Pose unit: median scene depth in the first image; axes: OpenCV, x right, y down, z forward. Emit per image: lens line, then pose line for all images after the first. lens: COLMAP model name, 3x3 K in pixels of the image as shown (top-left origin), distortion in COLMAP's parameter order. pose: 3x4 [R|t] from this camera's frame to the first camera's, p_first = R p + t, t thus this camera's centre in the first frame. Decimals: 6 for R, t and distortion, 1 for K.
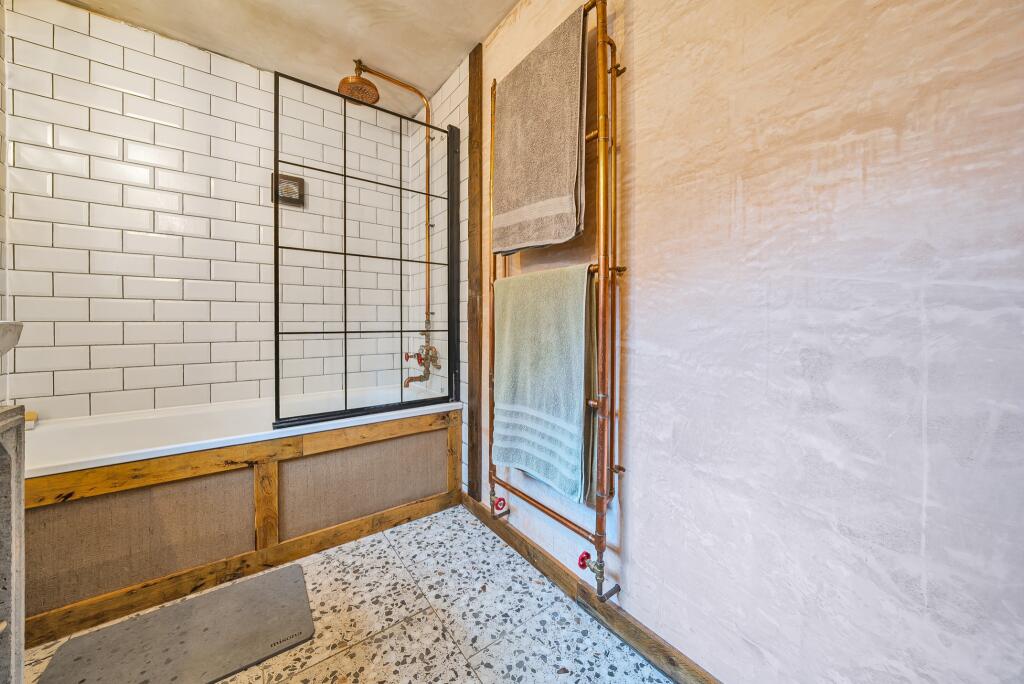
lens RADIAL K [[357.2, 0, 510.3], [0, 357.2, 317.0], [0, 0, 1]] dist [0.000527, 0.000023]
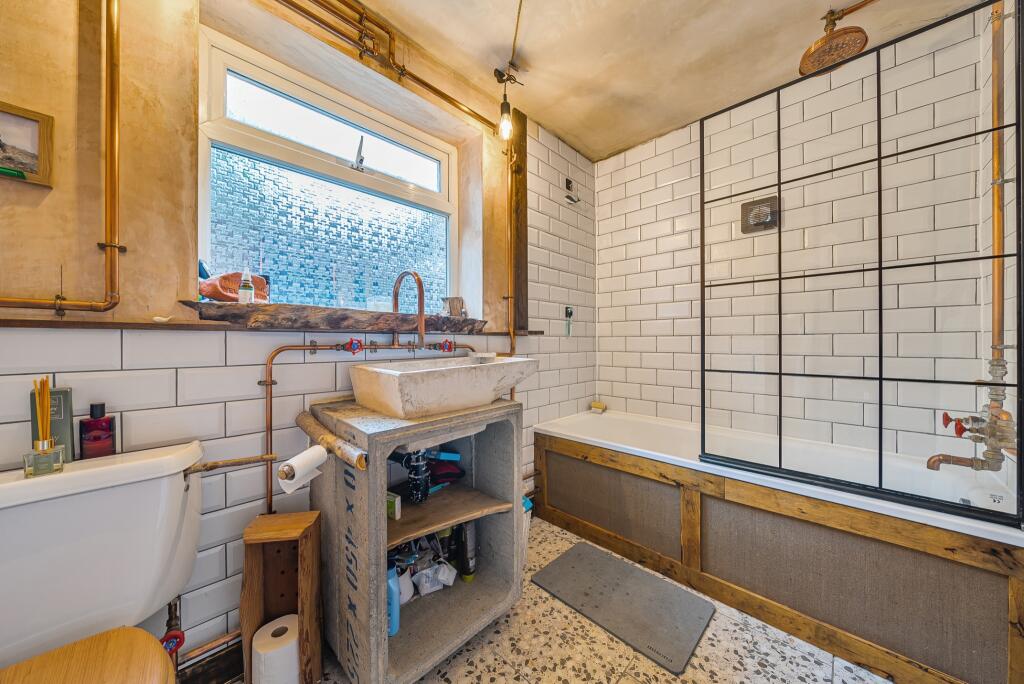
lens RADIAL K [[351.3, 0, 512.0], [0, 351.3, 342.0], [0, 0, 1]] dist [-0.000767, 0.000117]
pose [[0.162163, 0.001056, -0.986763, 0.268843], [0.010328, 0.999943, 0.002768, -0.045027], [0.986710, -0.010641, 0.162143, 0.292737]]
